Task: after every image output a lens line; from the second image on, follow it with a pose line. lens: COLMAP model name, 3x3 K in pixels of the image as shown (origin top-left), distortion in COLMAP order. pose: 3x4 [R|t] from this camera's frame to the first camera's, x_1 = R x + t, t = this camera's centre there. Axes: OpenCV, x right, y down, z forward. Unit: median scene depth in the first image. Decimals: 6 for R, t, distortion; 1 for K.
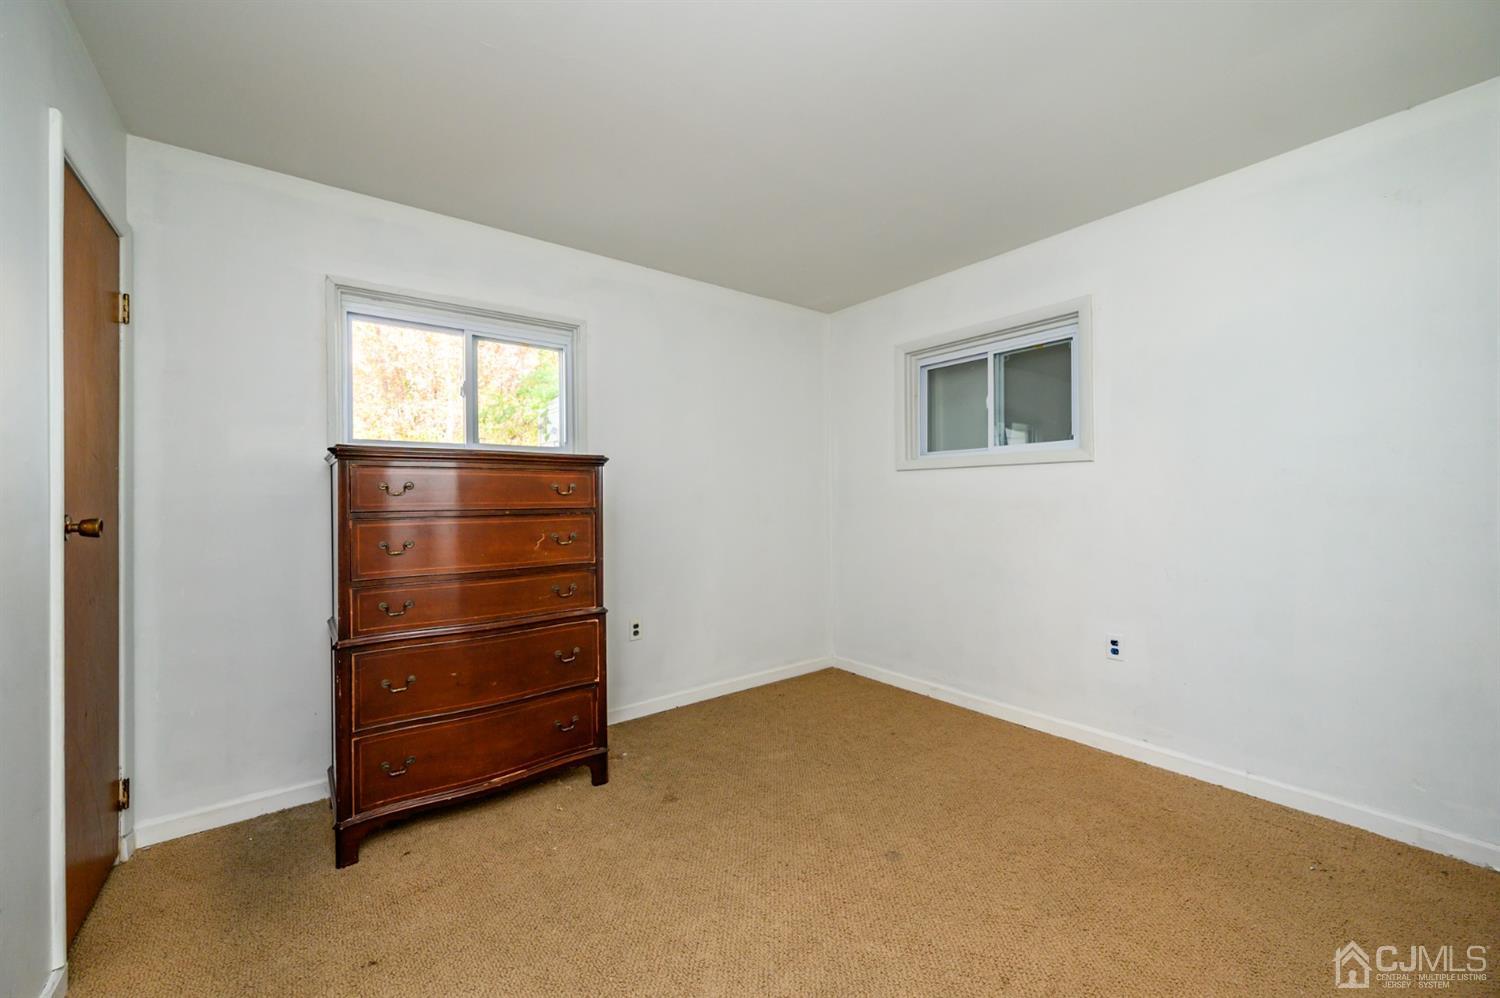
lens RADIAL K [[589.2, 0, 749.5], [0, 589.2, 496.8], [0, 0, 1]] dist [0.000641, -0.000683]
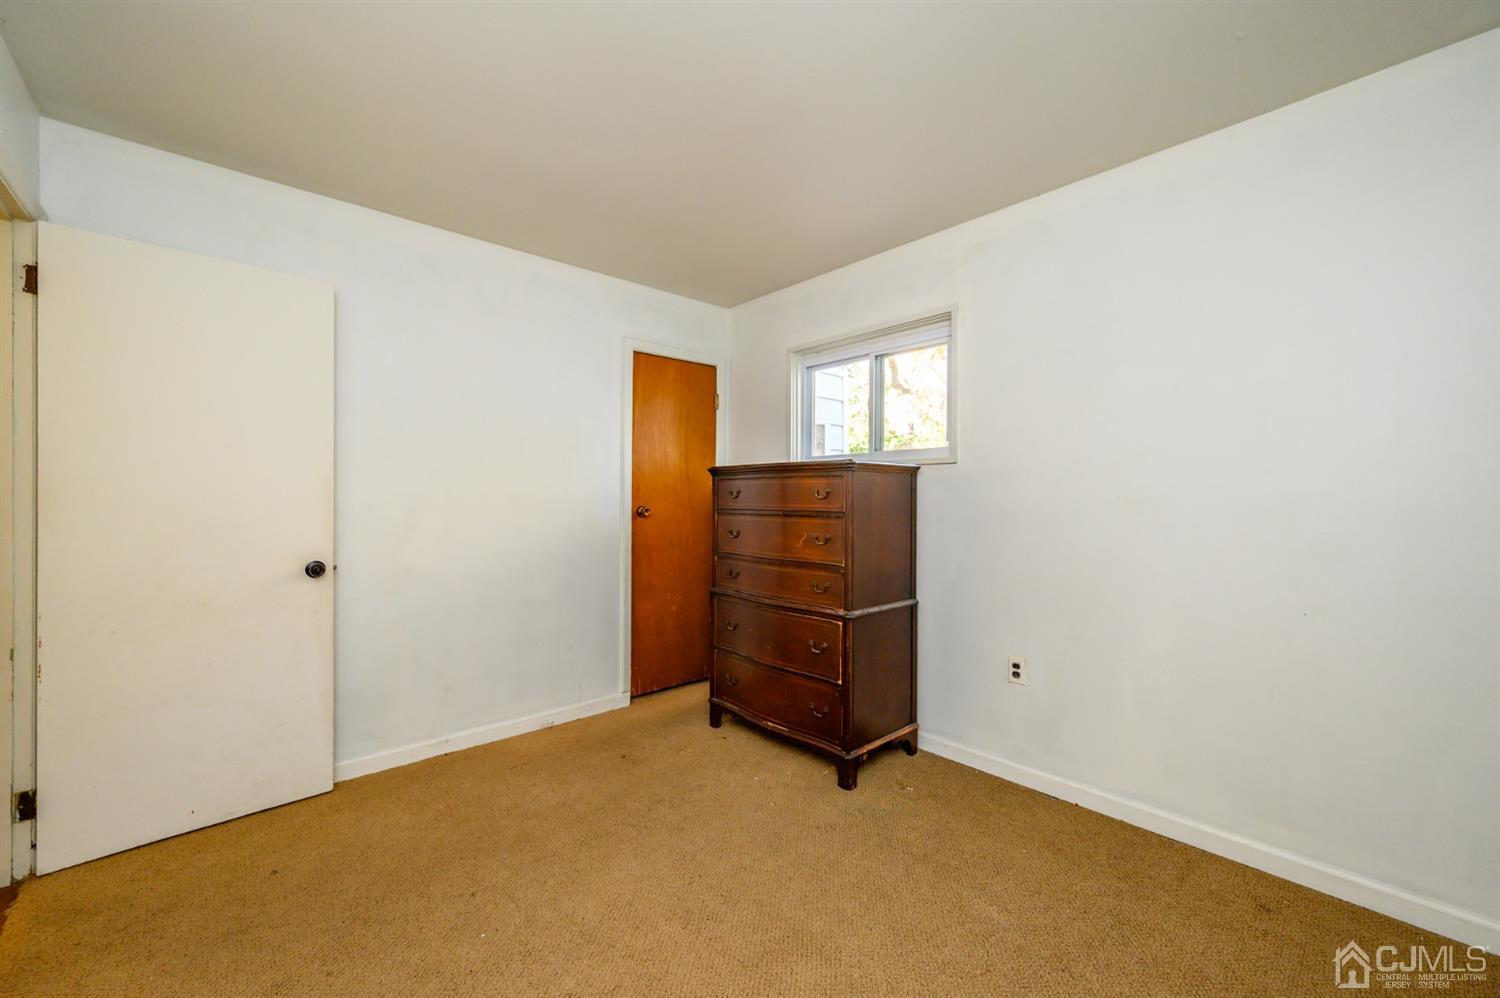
lens RADIAL K [[589.2, 0, 748.0], [0, 589.2, 499.9], [0, 0, 1]] dist [0.000641, -0.000683]
pose [[0.081224, 0.012932, -0.996612, 0.702452], [-0.002320, 0.999916, 0.012786, -0.013637], [0.996693, 0.001274, 0.081247, 0.729779]]
